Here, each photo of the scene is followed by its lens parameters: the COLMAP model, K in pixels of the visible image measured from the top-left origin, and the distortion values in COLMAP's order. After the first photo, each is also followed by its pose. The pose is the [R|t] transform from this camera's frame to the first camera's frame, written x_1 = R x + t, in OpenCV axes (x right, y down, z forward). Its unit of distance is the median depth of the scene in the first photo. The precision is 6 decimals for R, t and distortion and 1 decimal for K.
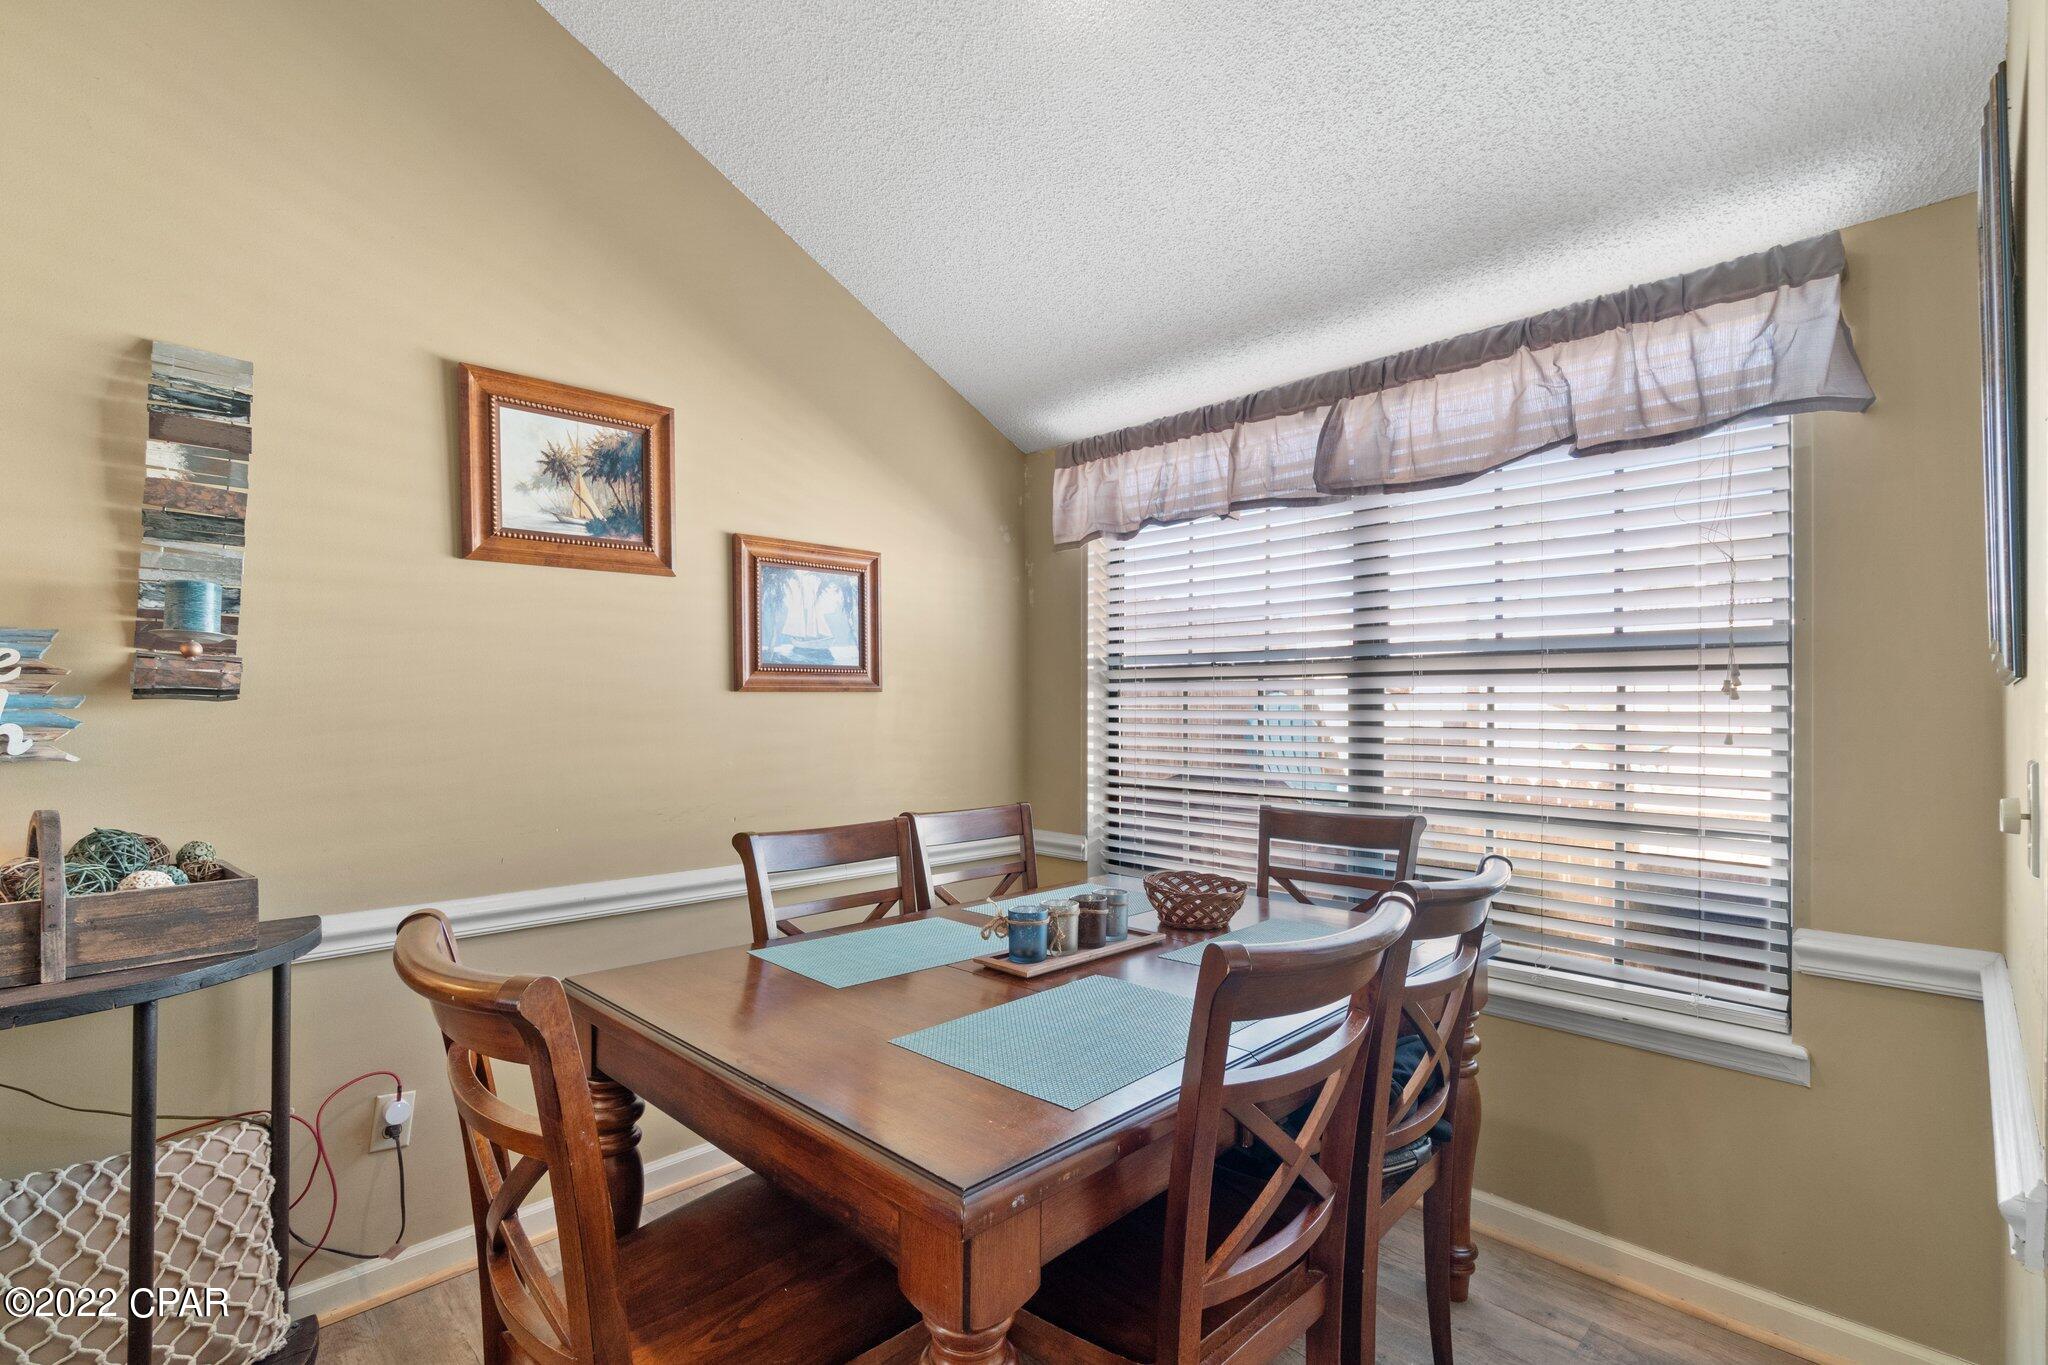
lens RADIAL K [[850.2, 0, 1135.7], [0, 850.2, 713.4], [0, 0, 1]] dist [-0.000895, -0.000102]
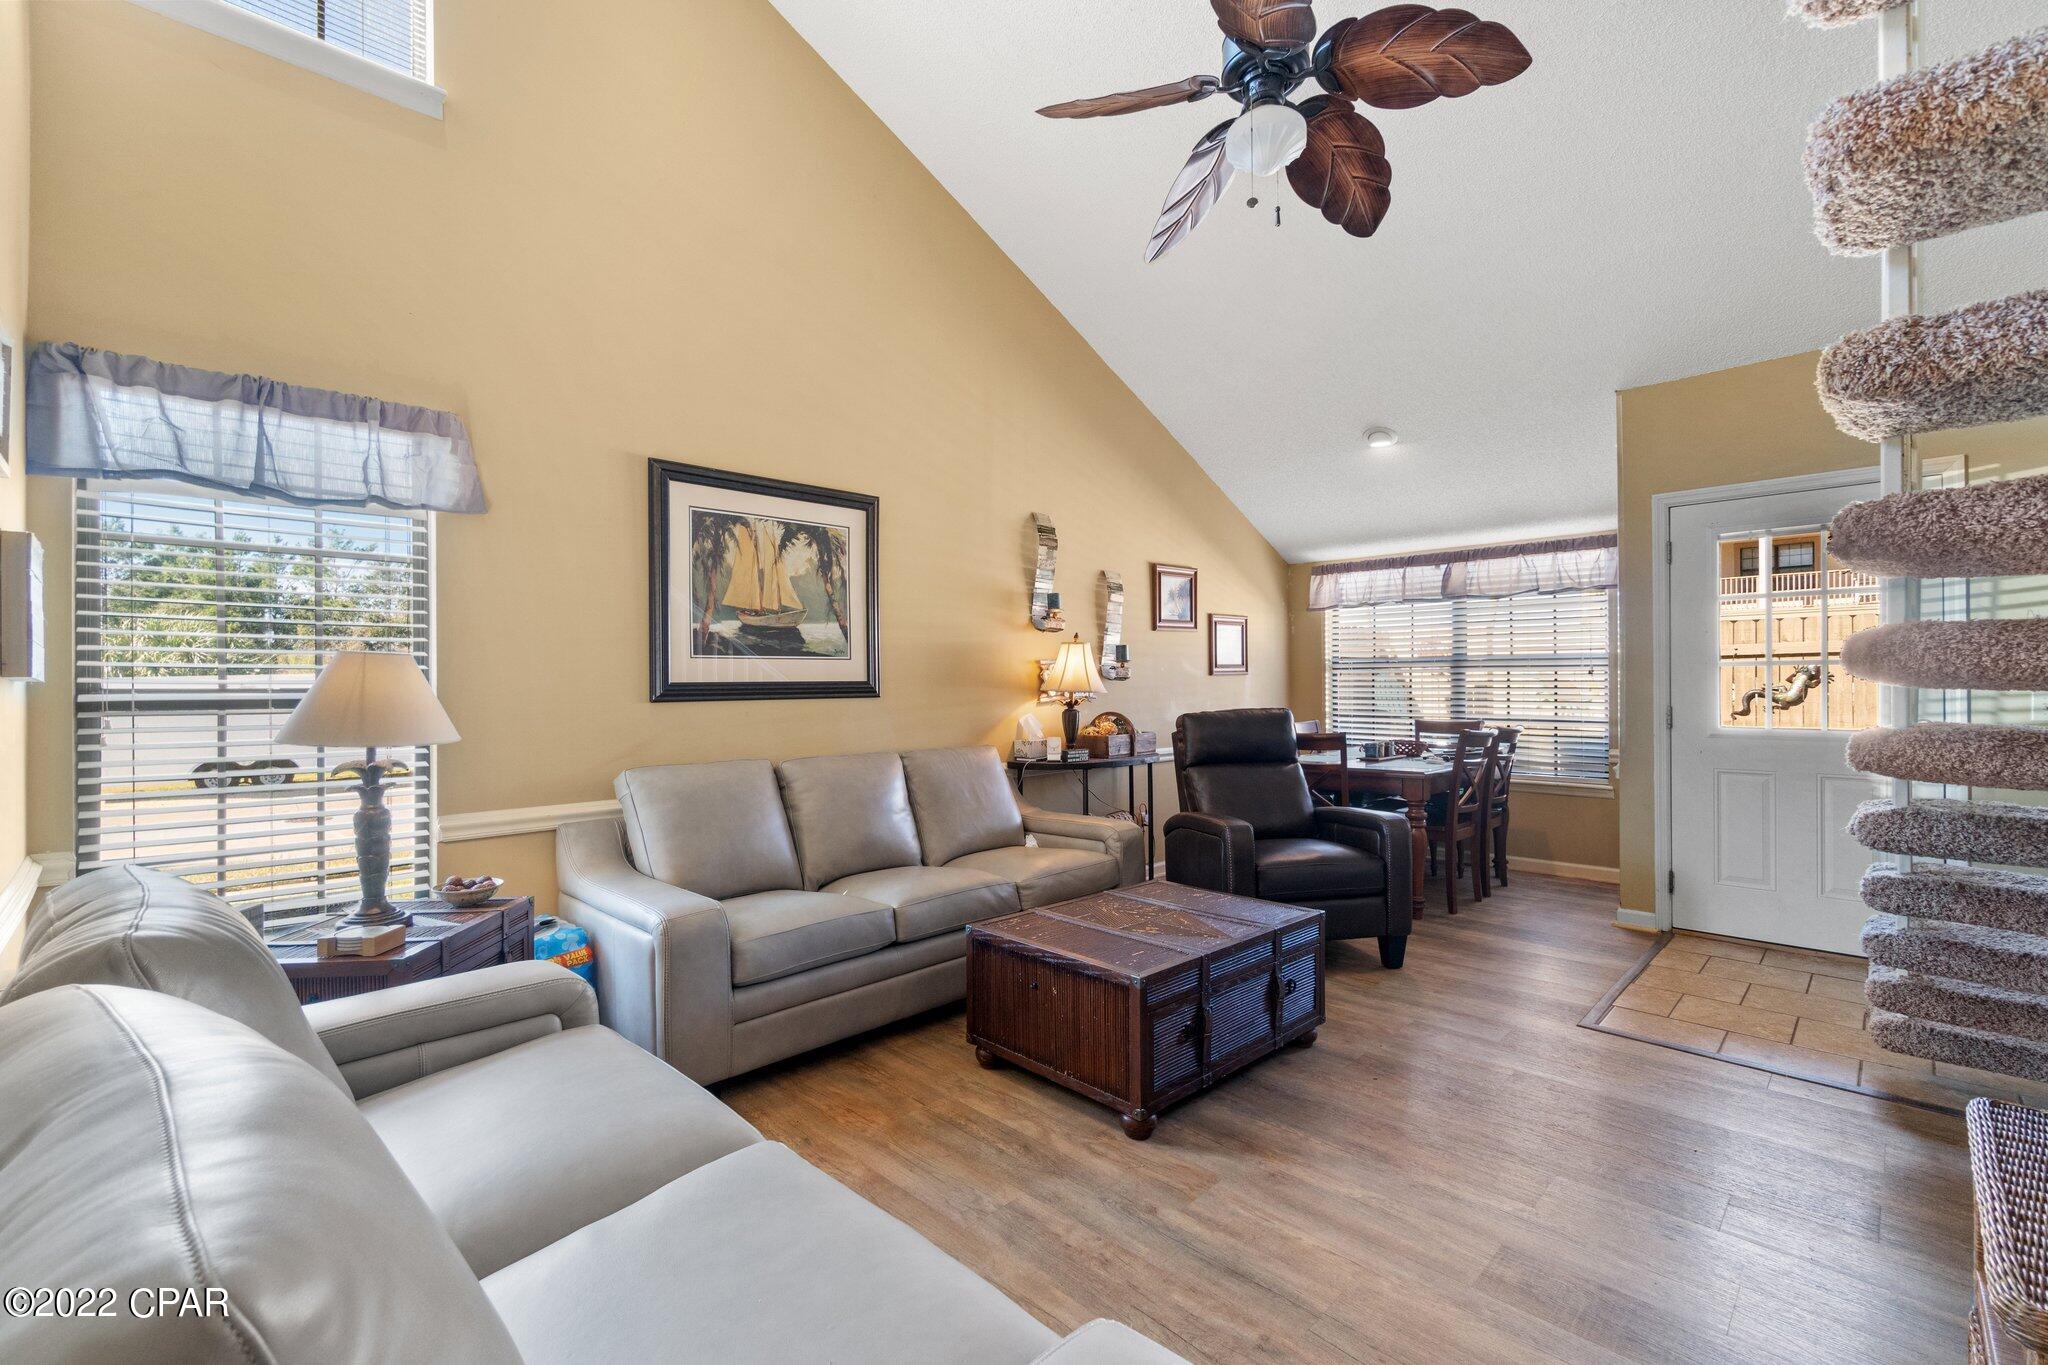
lens RADIAL K [[919.4, 0, 1085.3], [0, 919.4, 679.5], [0, 0, 1]] dist [-0.001714, -0.000079]
pose [[0.999813, -0.005616, -0.018509, -0.822563], [0.005407, 0.999921, -0.011318, 0.017124], [0.018571, 0.011216, 0.999765, -1.824288]]
